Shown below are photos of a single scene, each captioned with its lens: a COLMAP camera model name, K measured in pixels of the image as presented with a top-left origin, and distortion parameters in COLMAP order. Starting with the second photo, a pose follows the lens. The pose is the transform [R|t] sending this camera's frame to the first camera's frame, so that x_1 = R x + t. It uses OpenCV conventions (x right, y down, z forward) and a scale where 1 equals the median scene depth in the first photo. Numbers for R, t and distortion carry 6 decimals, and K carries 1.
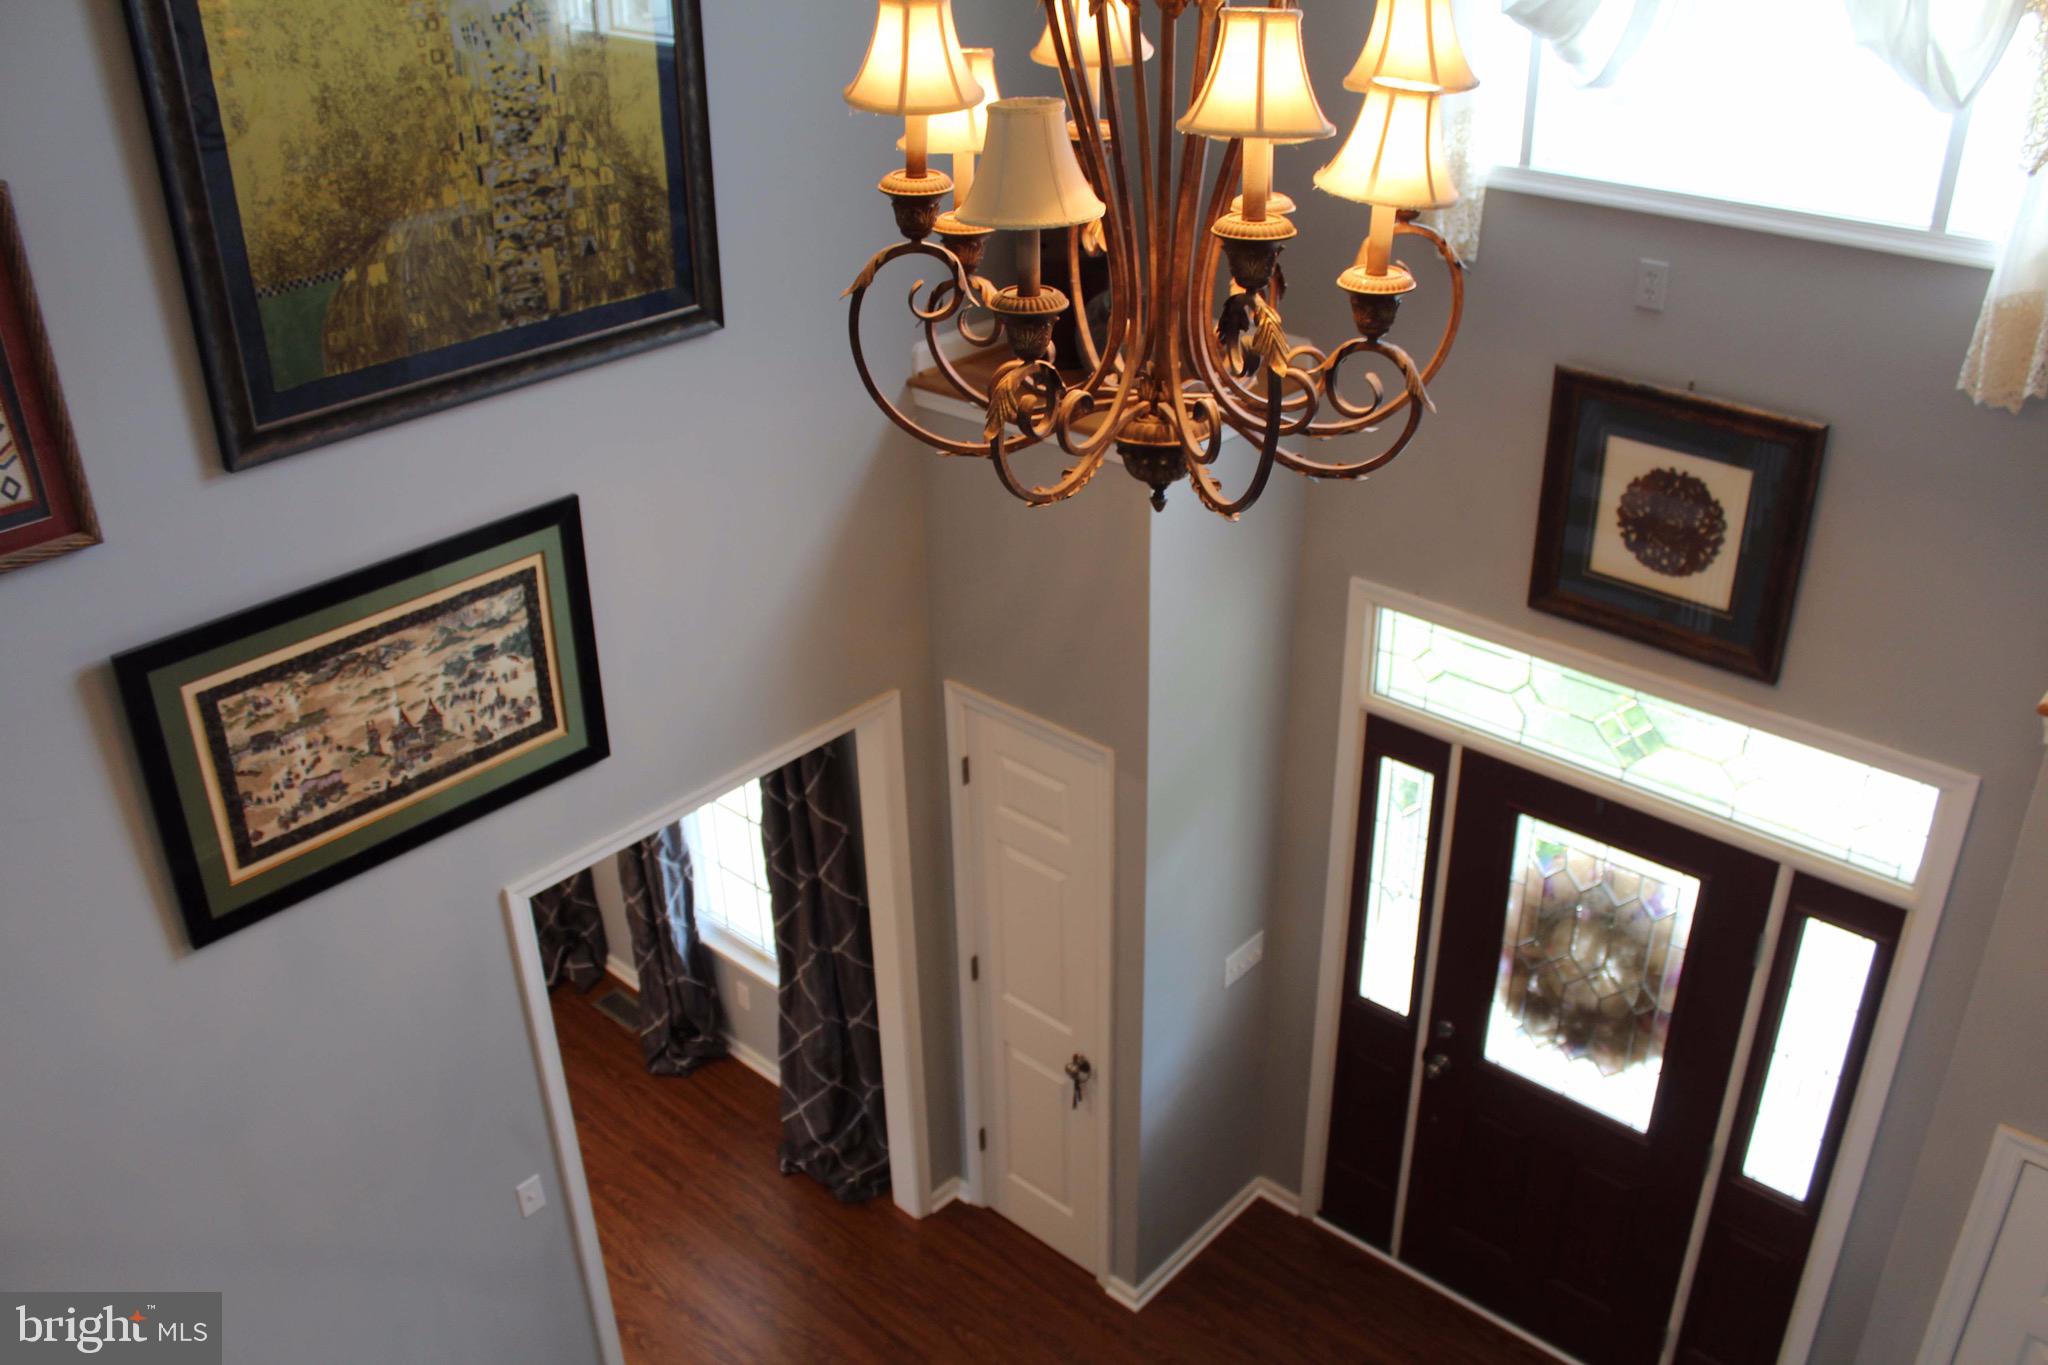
lens RADIAL K [[1719.1, 0, 1028.9], [0, 1719.1, 698.3], [0, 0, 1]] dist [-0.167102, 0.146103]
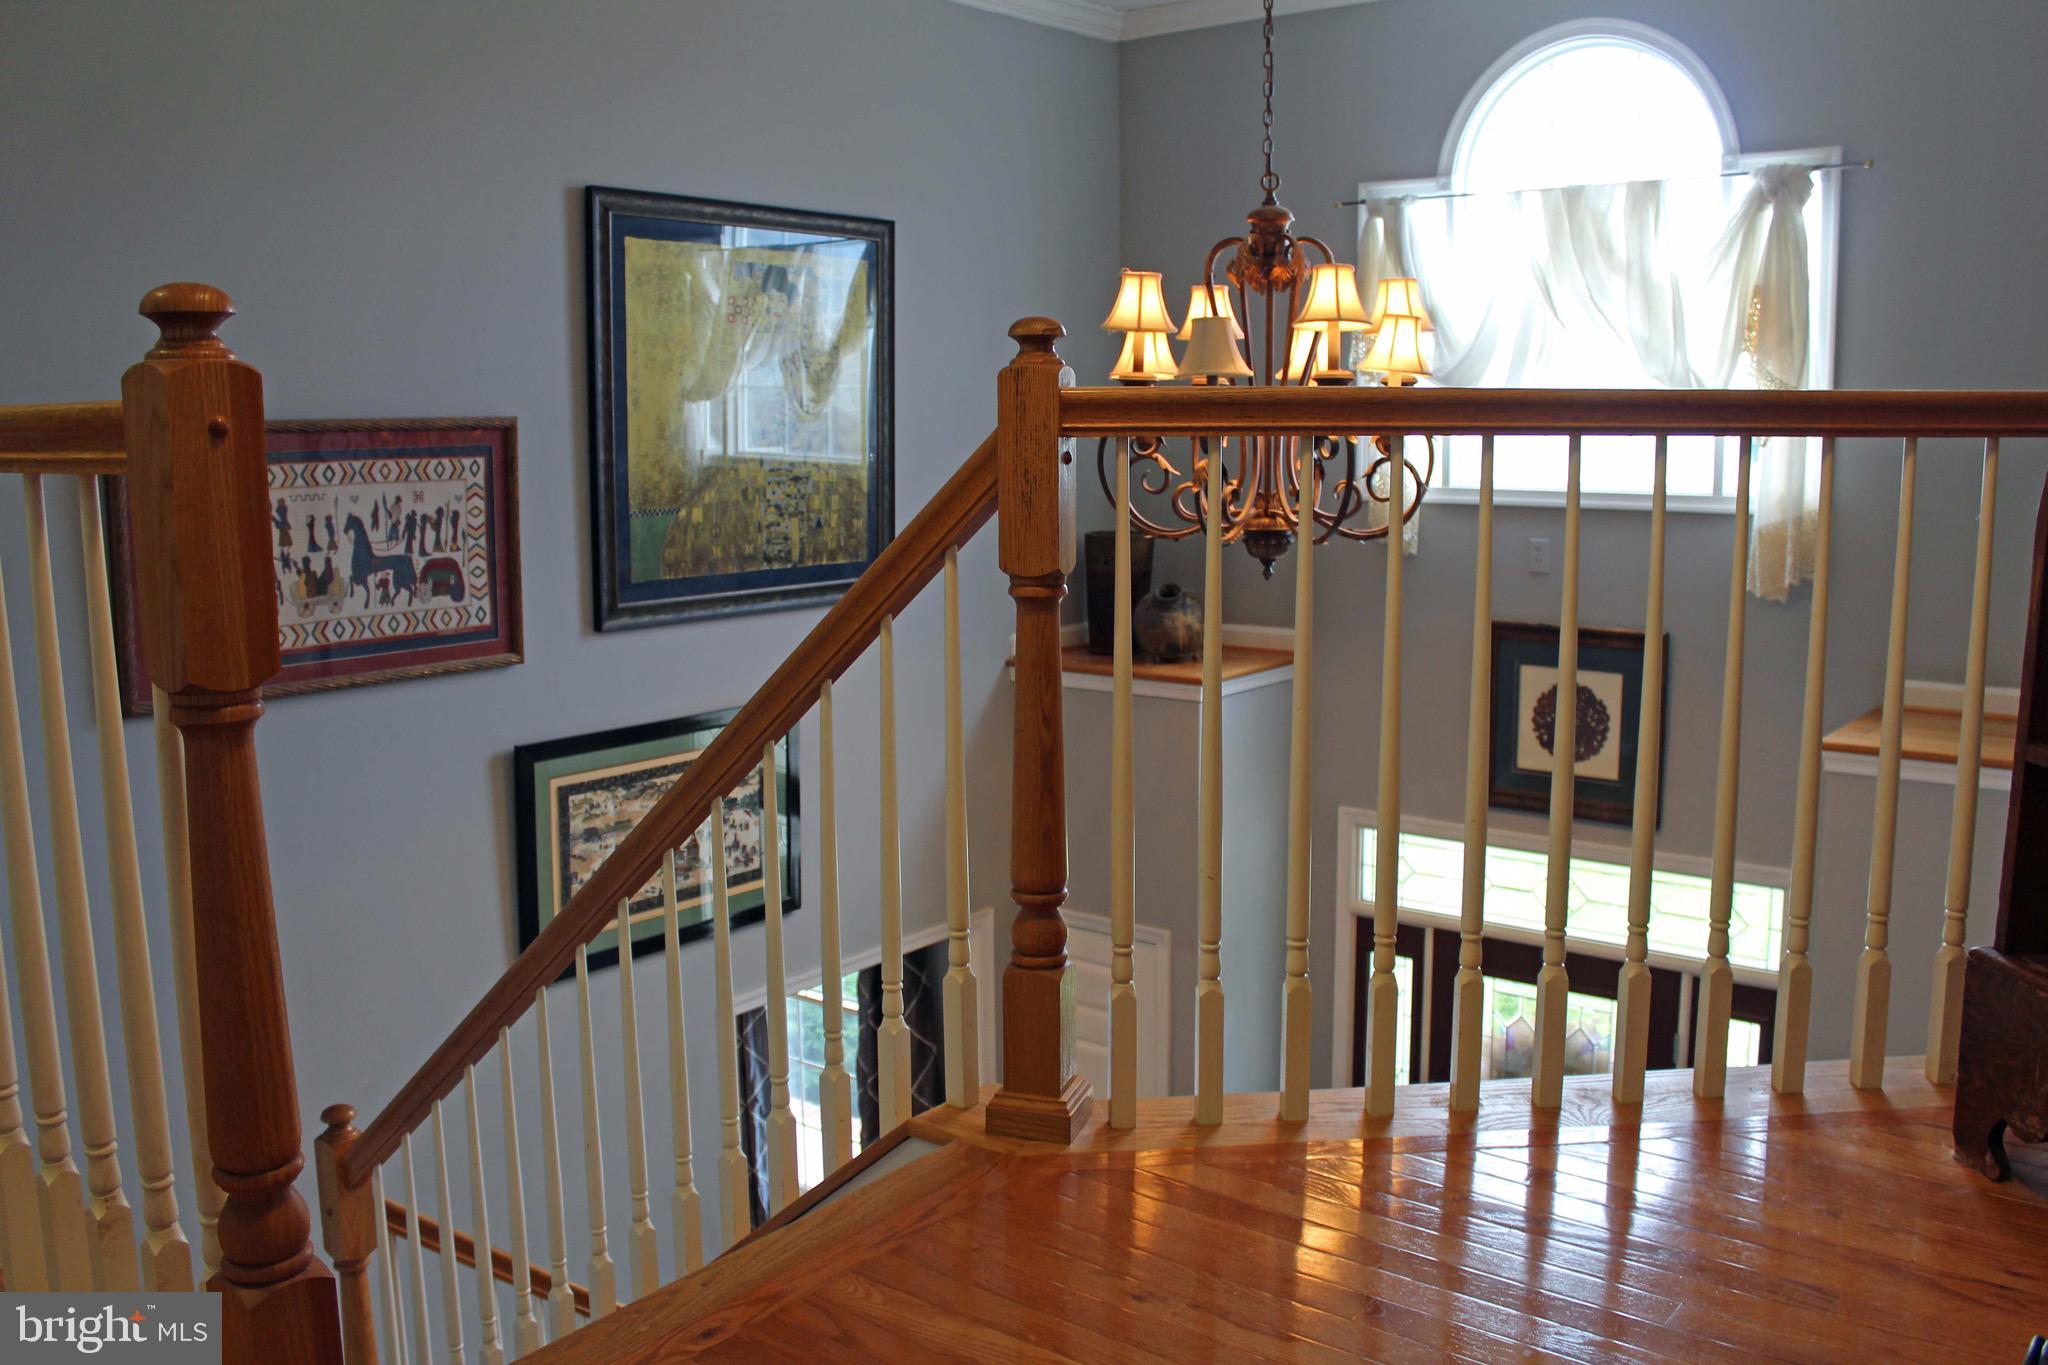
lens RADIAL K [[1719.1, 0, 1035.9], [0, 1719.1, 673.5], [0, 0, 1]] dist [-0.167102, 0.146103]
pose [[0.998039, -0.004725, 0.062410, -0.175784], [0.025032, 0.944058, -0.328827, 0.359783], [-0.057365, 0.329744, 0.942326, -0.370794]]
